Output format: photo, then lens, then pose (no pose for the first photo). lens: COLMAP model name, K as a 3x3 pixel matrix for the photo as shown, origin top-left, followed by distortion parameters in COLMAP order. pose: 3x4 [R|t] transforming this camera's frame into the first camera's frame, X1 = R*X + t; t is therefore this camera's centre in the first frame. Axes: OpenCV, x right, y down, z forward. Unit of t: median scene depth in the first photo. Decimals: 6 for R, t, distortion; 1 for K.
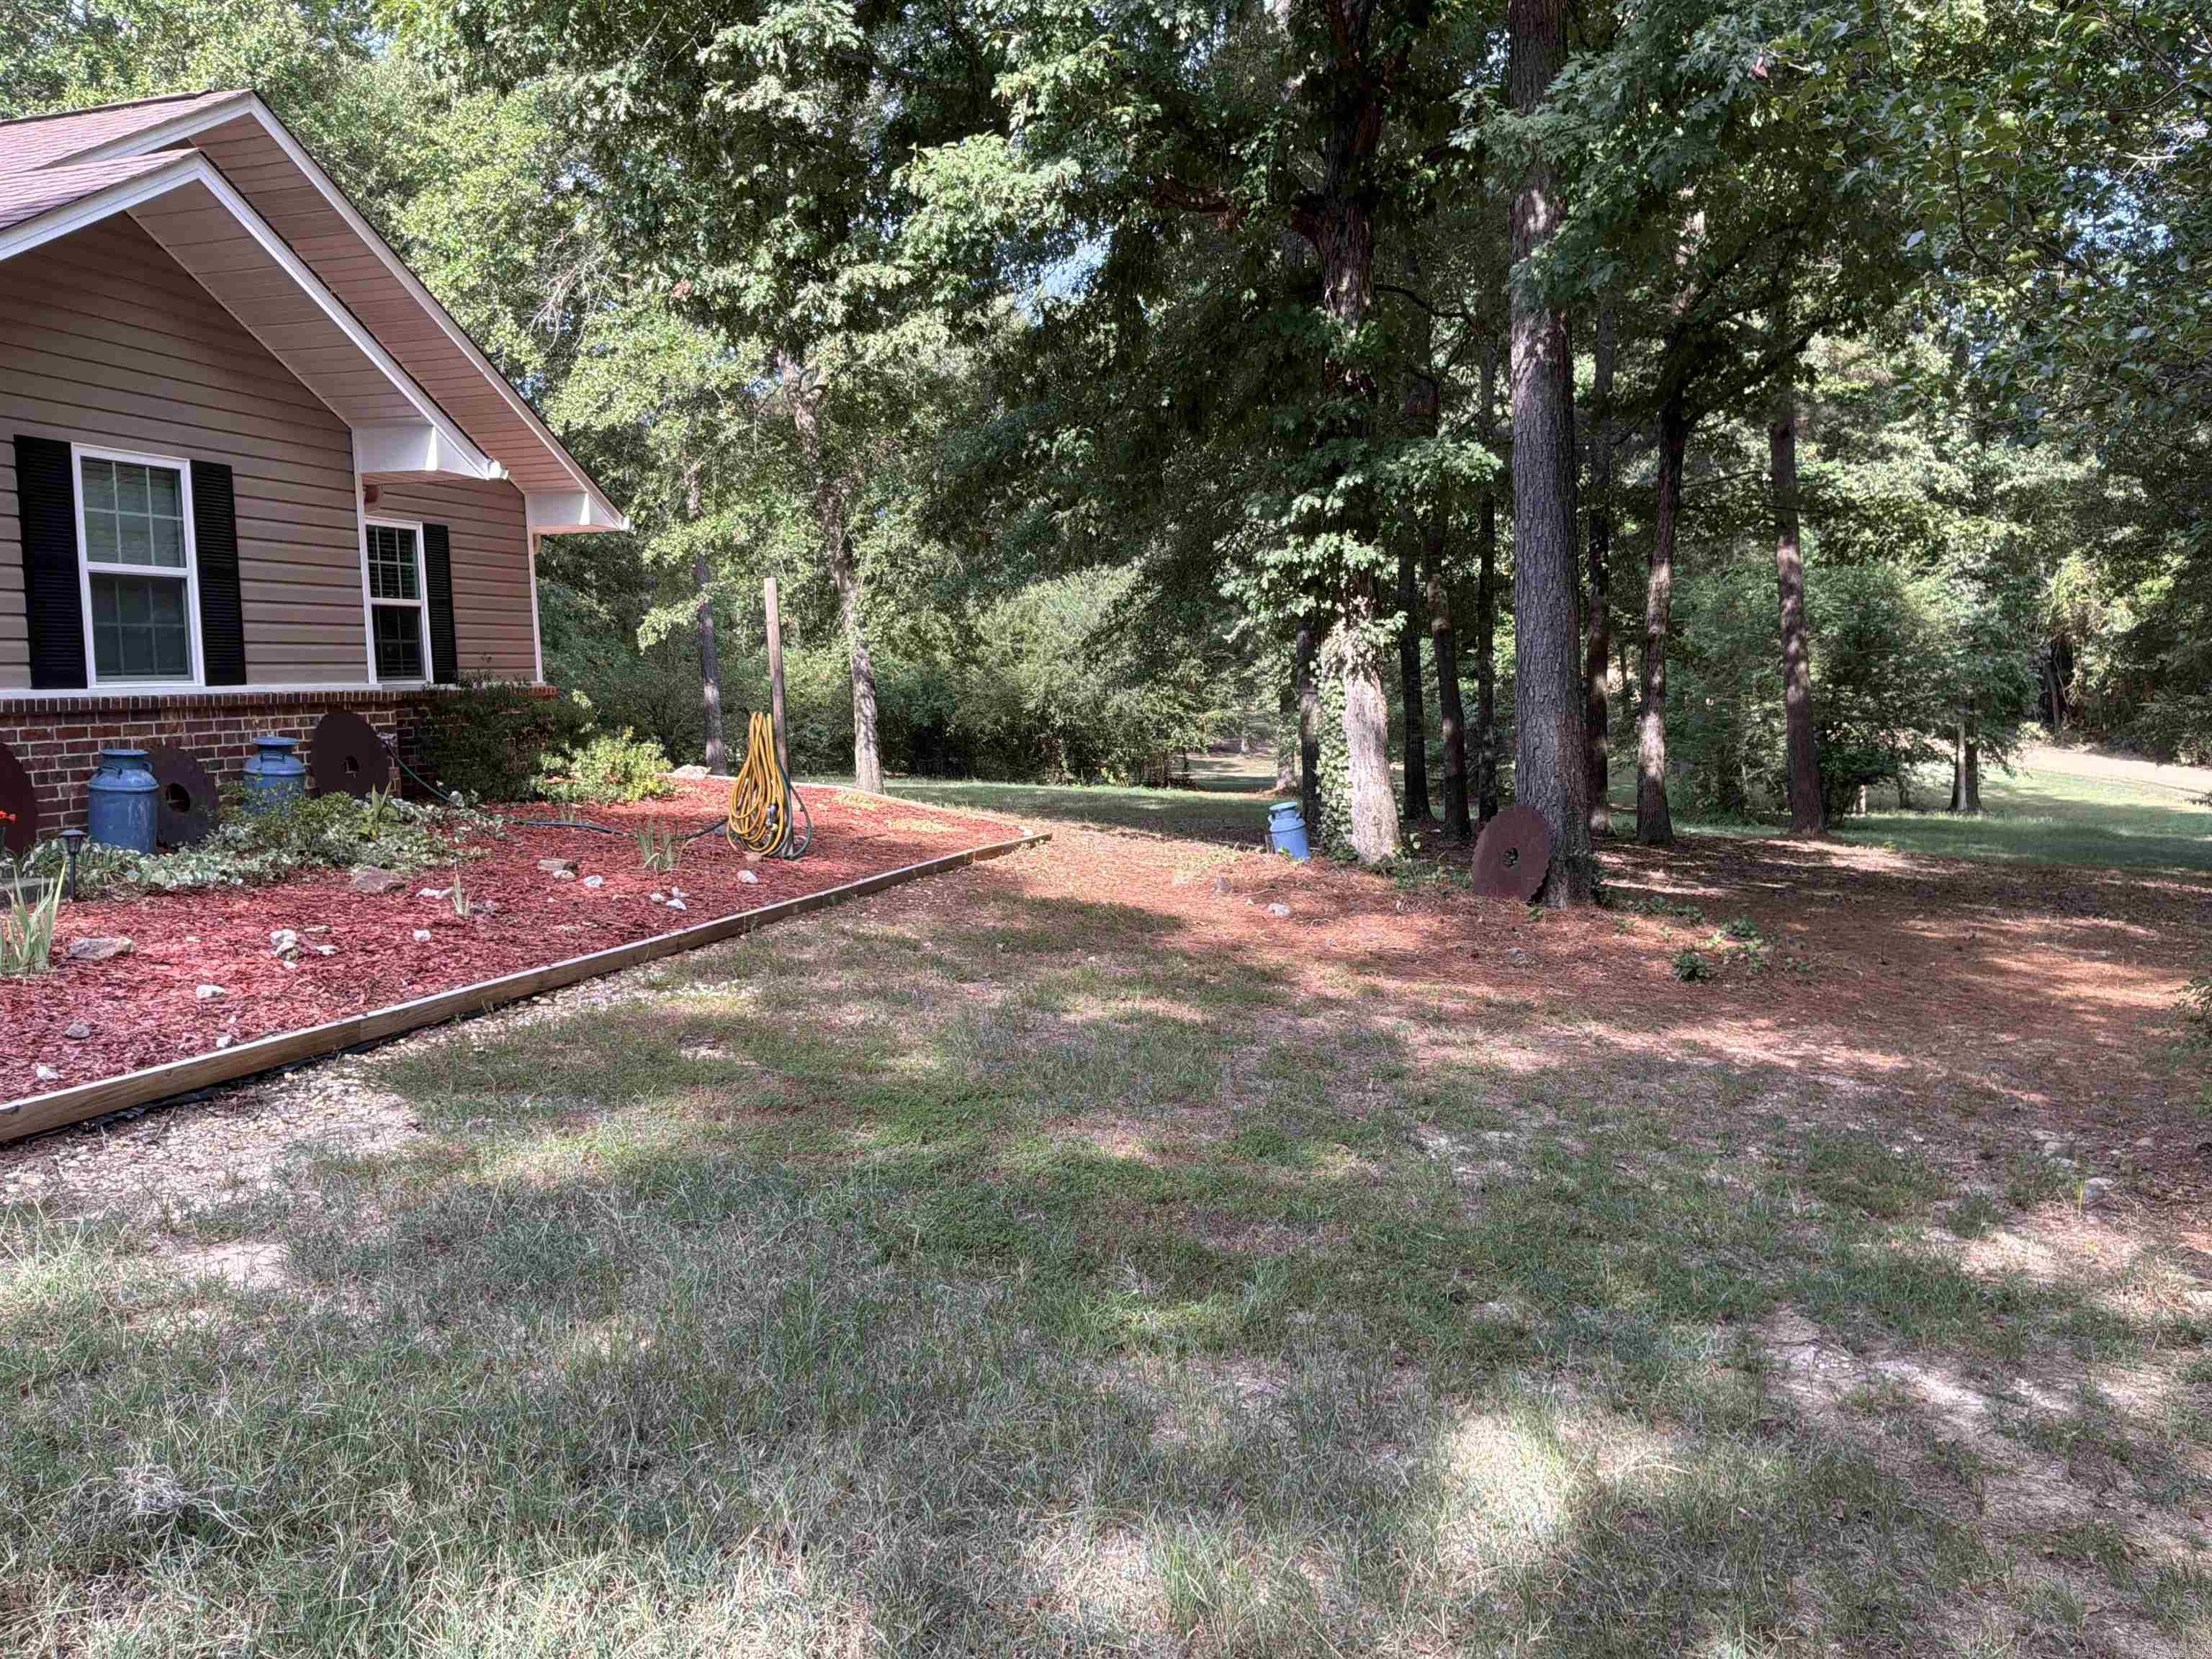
lens RADIAL K [[1828.3, 0, 1106.0], [0, 1828.3, 829.5], [0, 0, 1]] dist [0.141091, -0.305267]
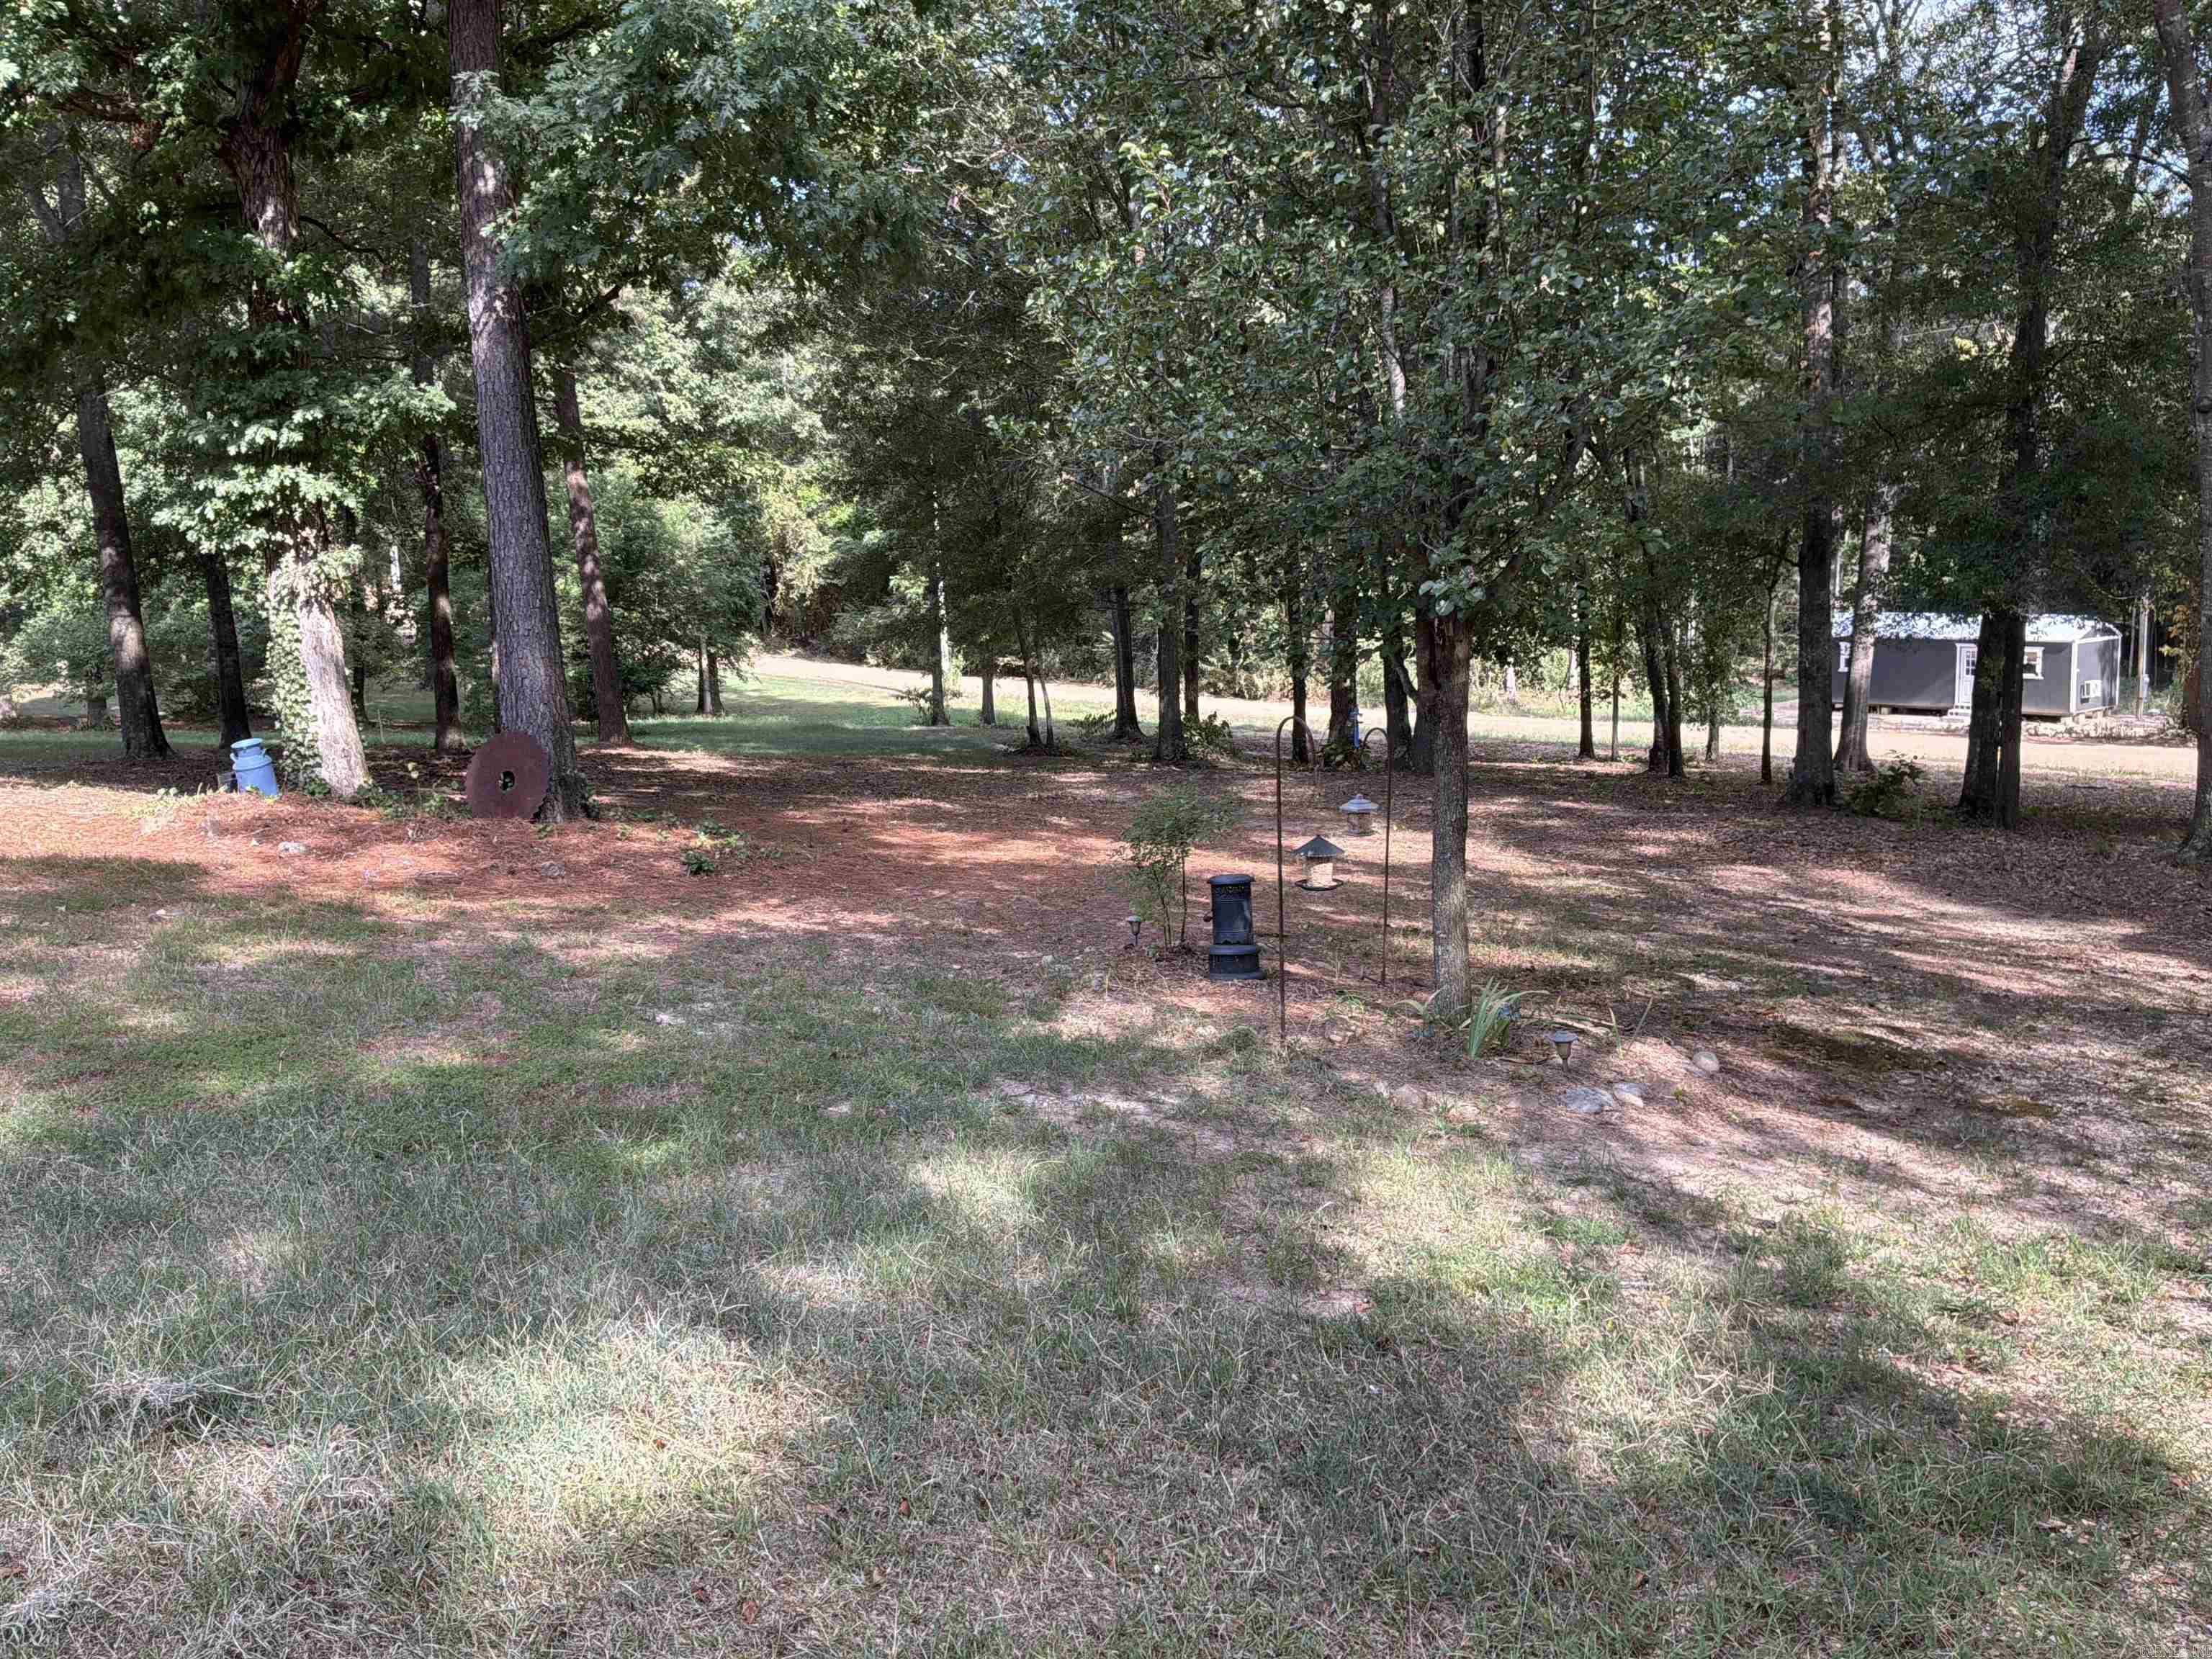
lens RADIAL K [[1828.3, 0, 1106.0], [0, 1828.3, 829.5], [0, 0, 1]] dist [0.141091, -0.305267]
pose [[0.784096, -0.082500, 0.615132, -0.158586], [0.052233, 0.996381, 0.067053, -0.009421], [-0.618437, -0.020446, 0.785568, -0.063073]]
